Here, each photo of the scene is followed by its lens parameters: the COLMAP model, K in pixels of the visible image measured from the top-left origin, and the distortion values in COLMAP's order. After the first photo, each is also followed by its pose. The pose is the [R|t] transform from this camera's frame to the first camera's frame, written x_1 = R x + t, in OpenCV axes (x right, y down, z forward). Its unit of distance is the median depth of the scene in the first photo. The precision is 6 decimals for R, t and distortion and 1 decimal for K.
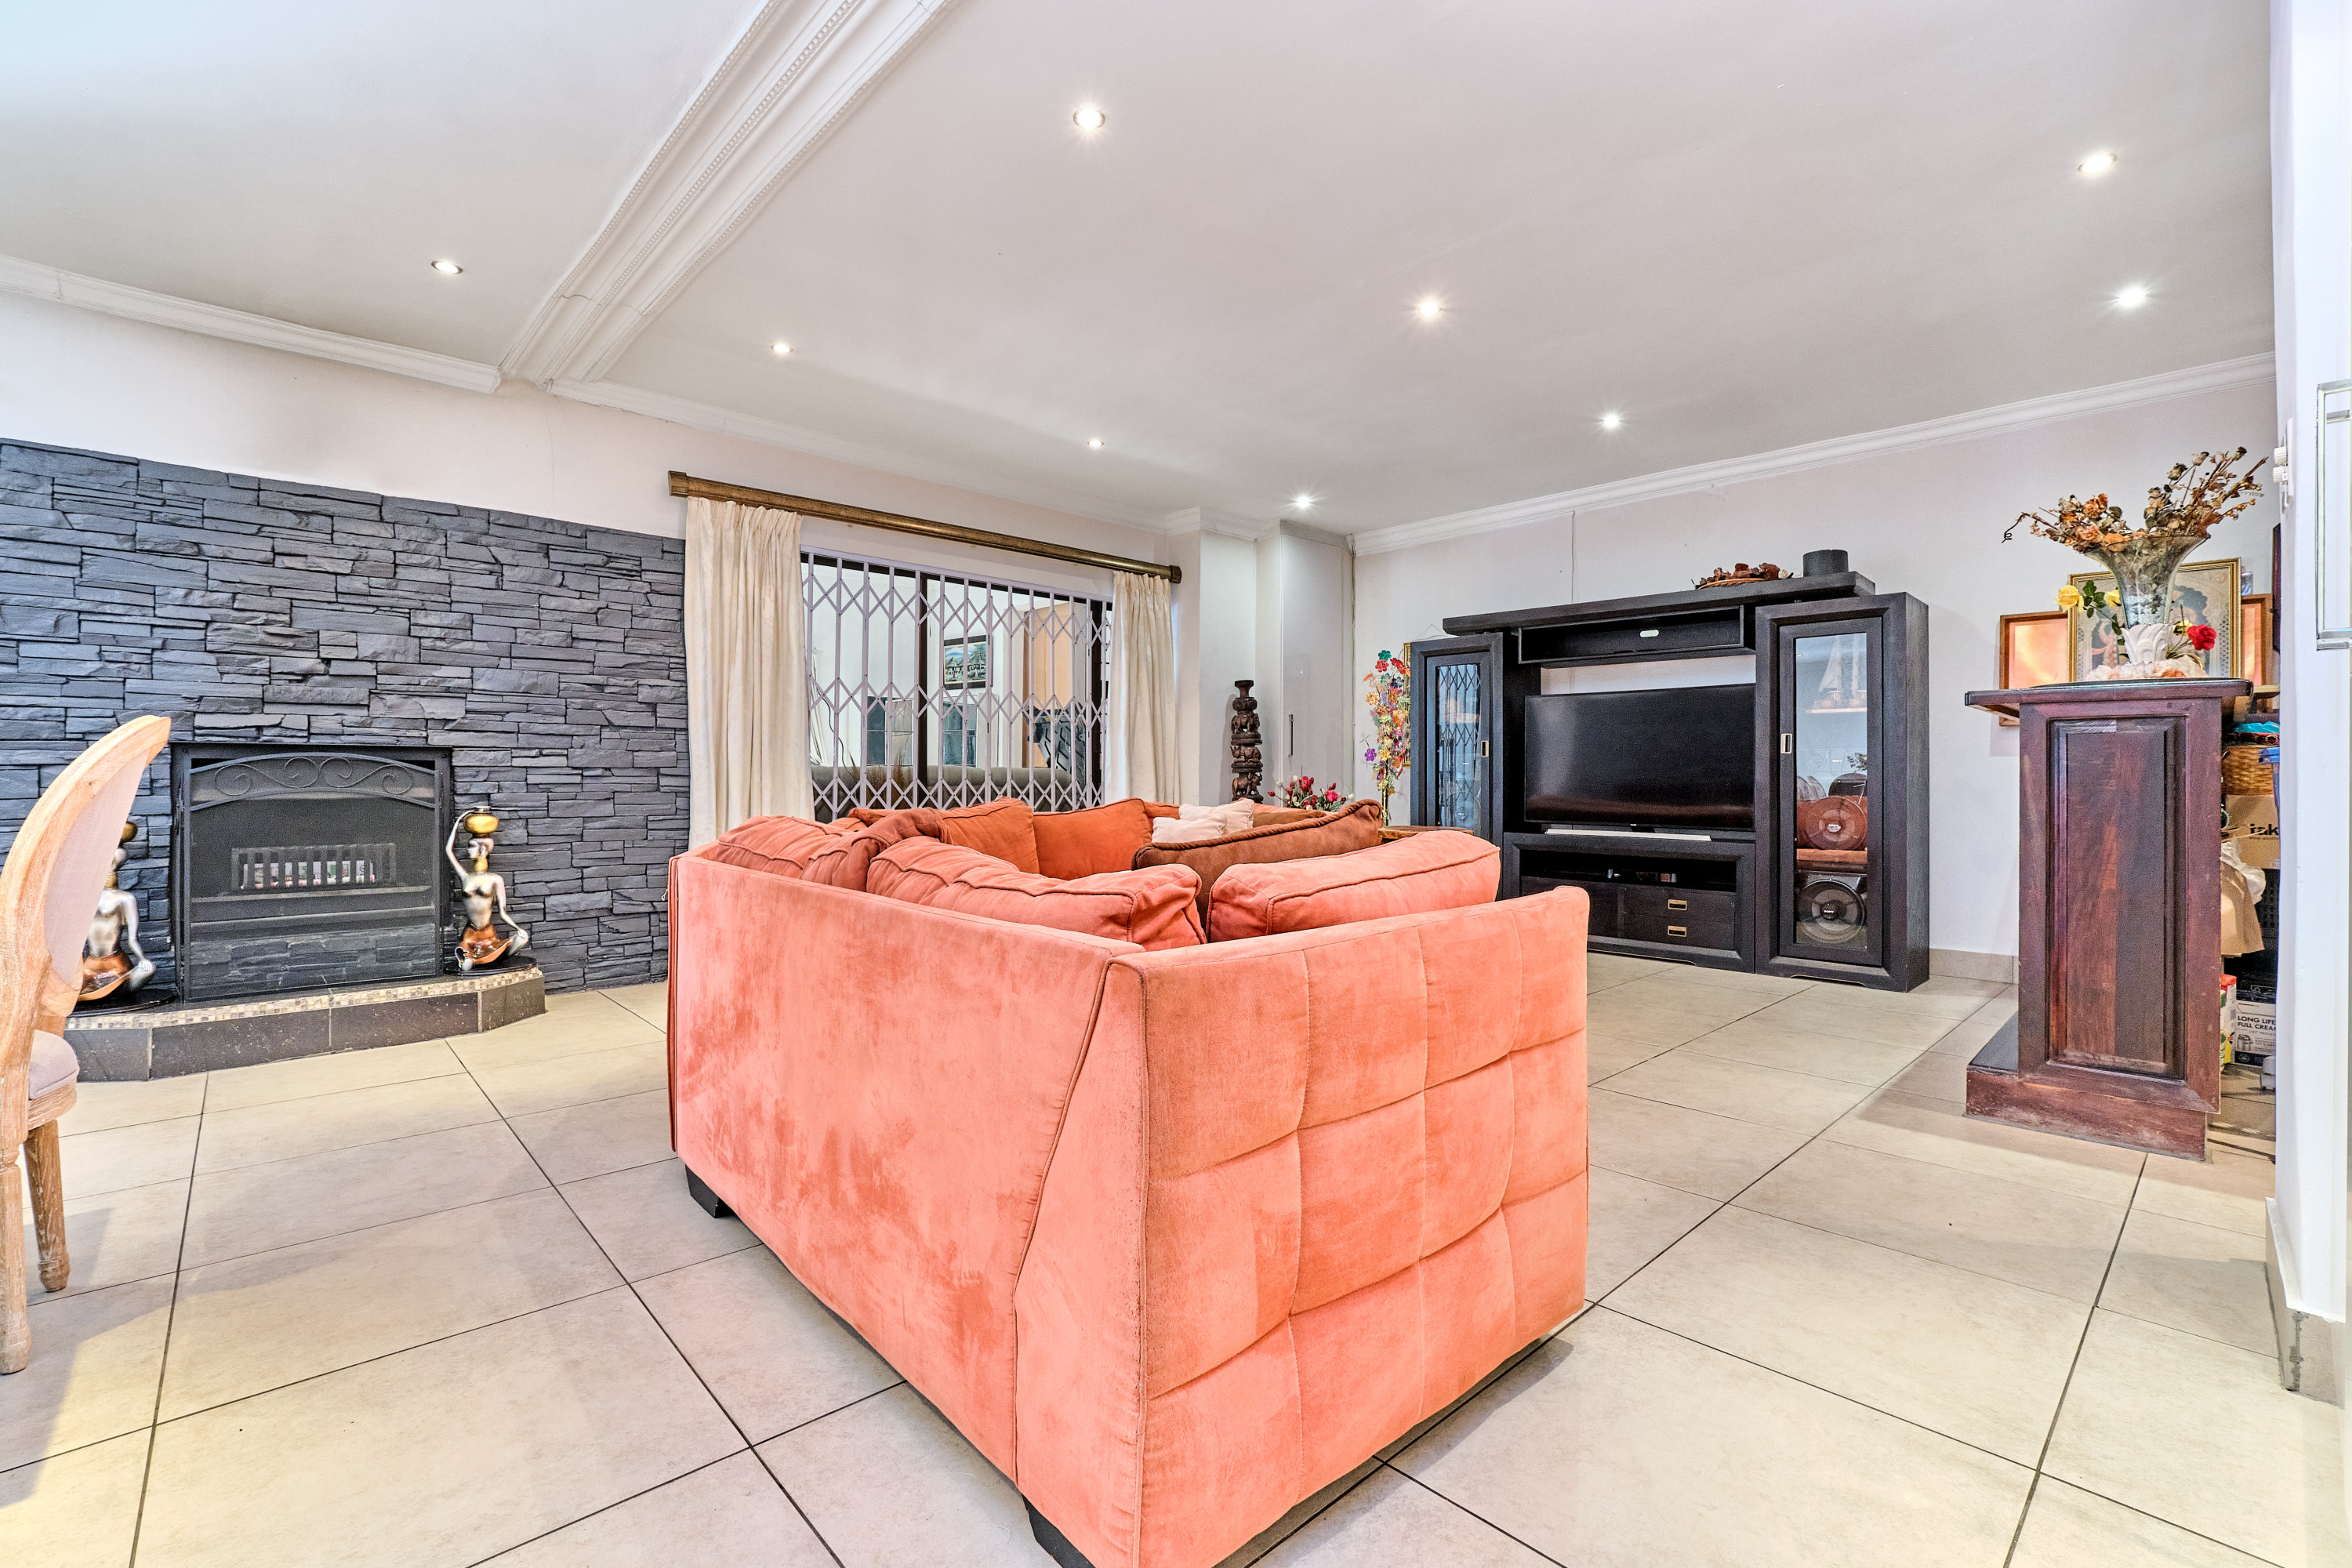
lens RADIAL K [[1032.0, 0, 1199.9], [0, 1032.0, 769.9], [0, 0, 1]] dist [-0.031398, 0.009611]
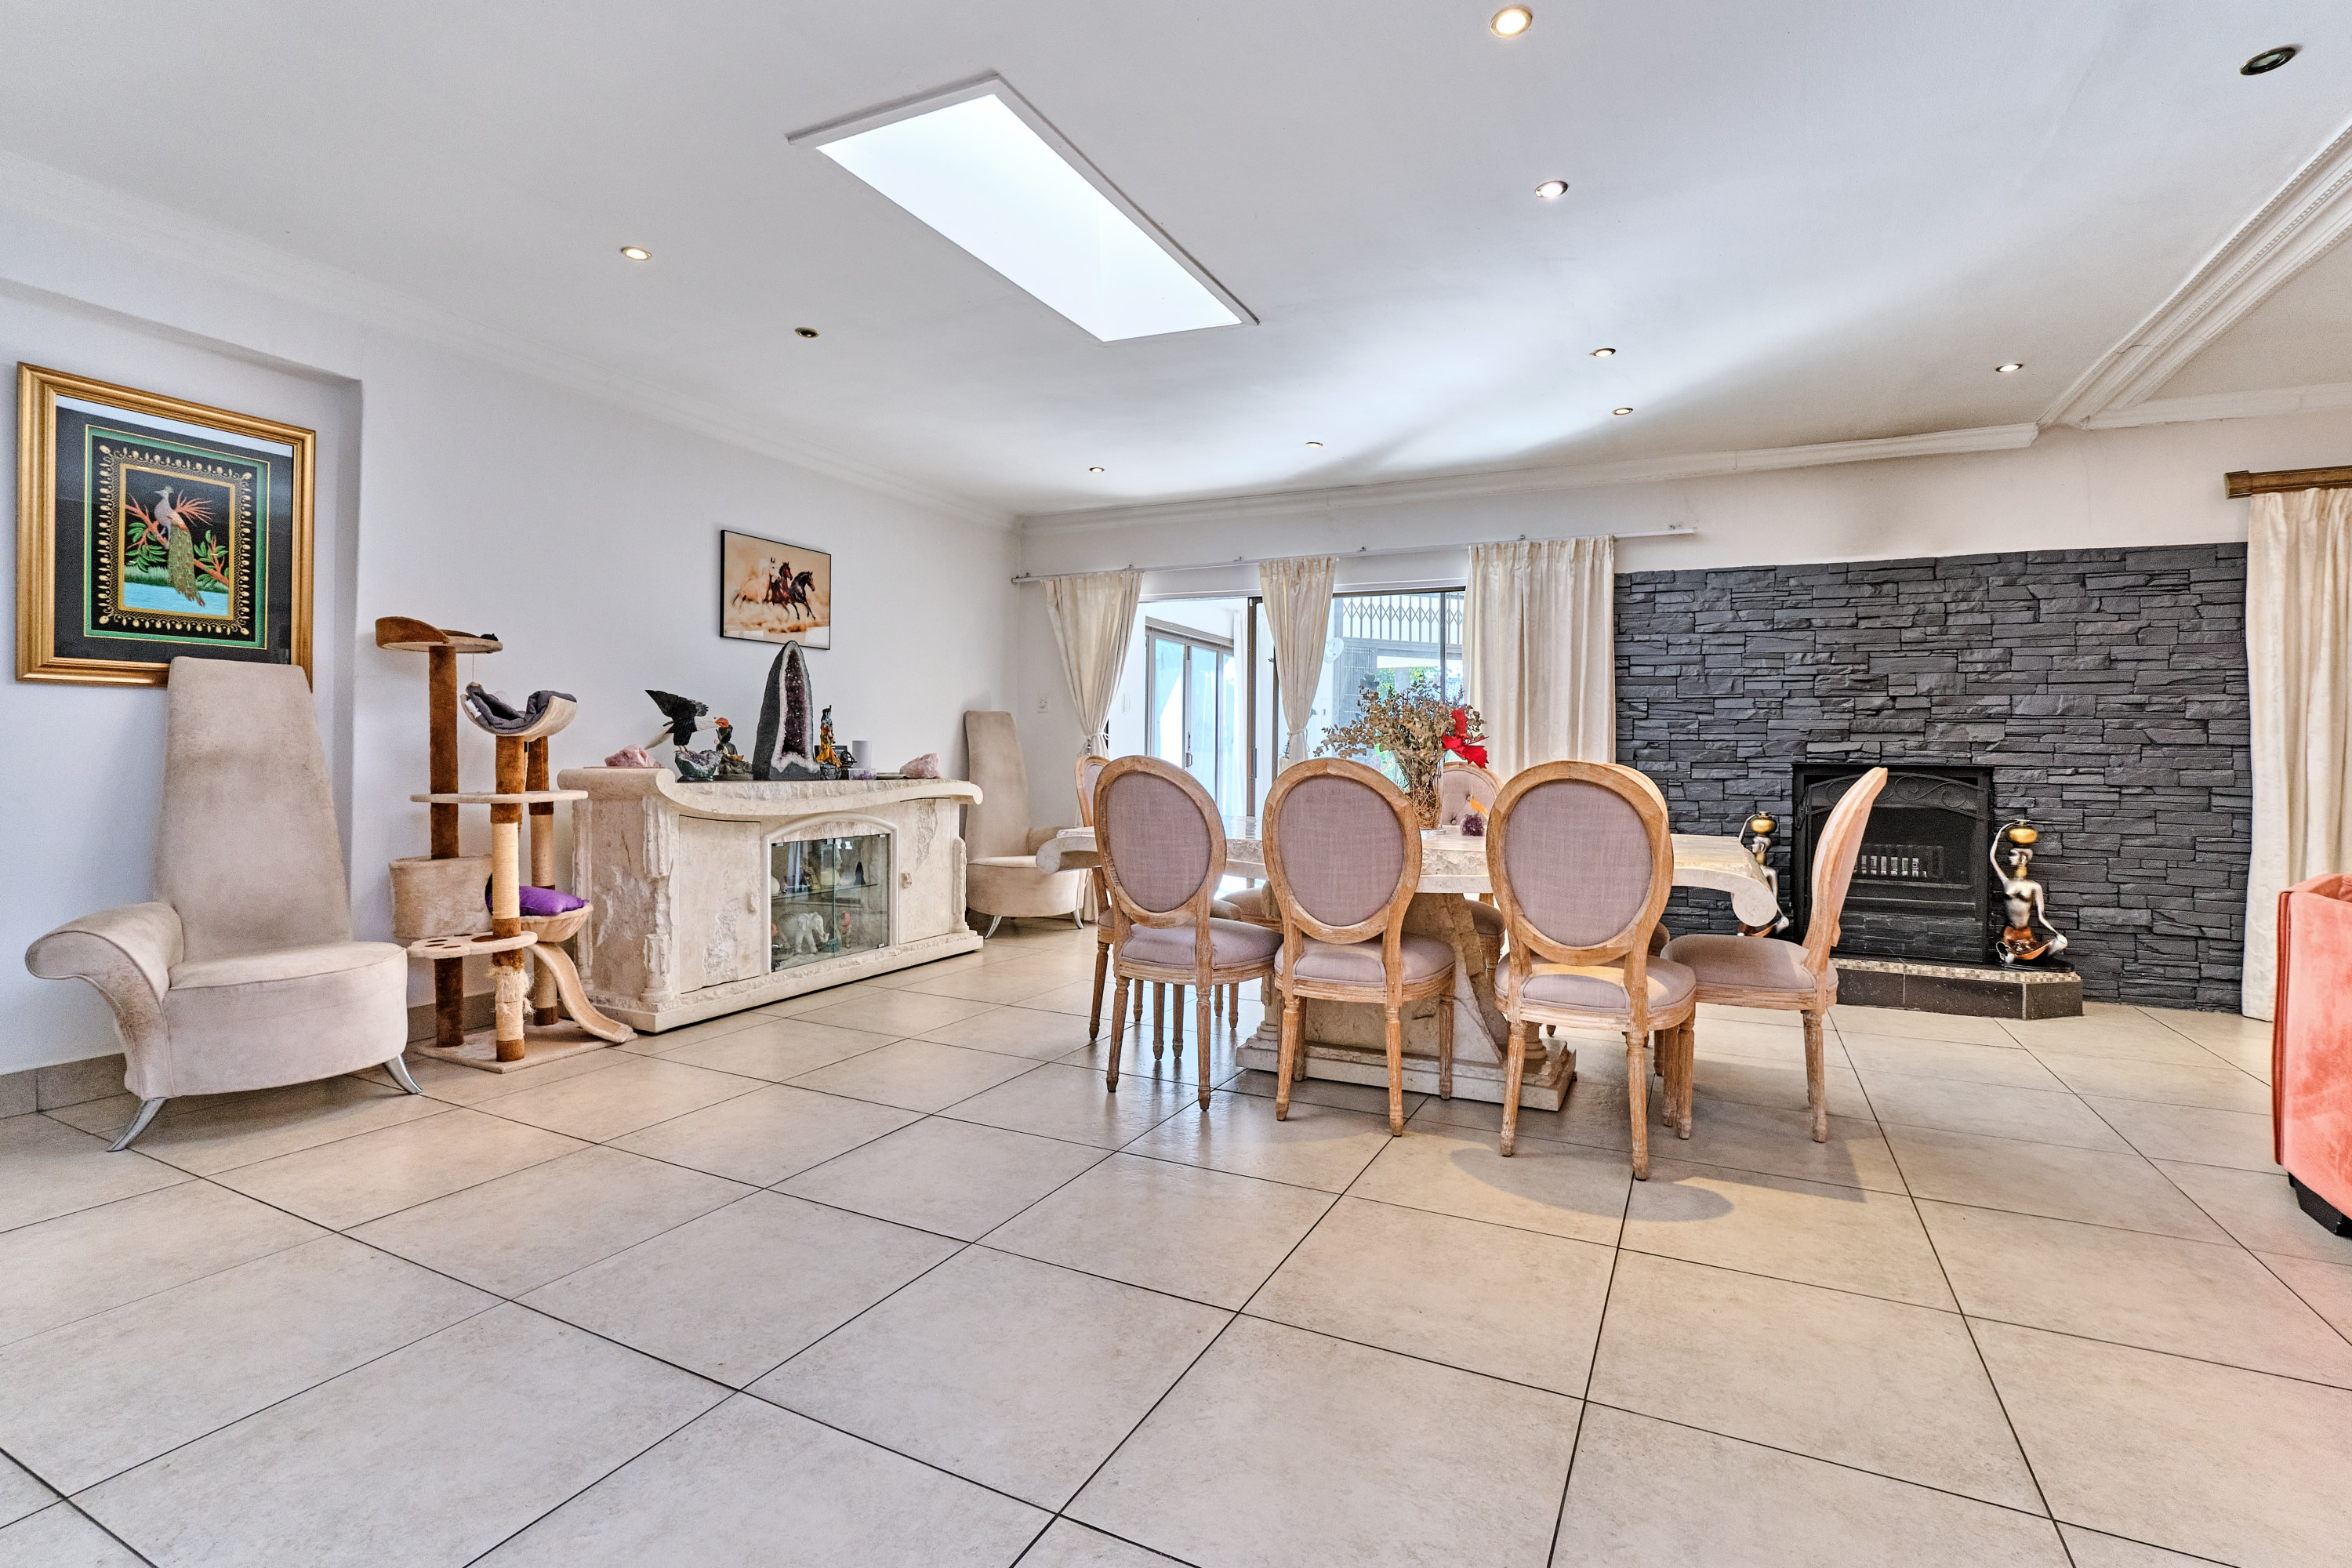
lens RADIAL K [[1092.0, 0, 1177.2], [0, 1092.0, 760.6], [0, 0, 1]] dist [-0.026939, 0.008859]
pose [[0.351816, 0.008199, -0.936033, 0.078453], [-0.006601, 0.999959, 0.006278, -0.030879], [0.936046, 0.003970, 0.351855, -0.290526]]
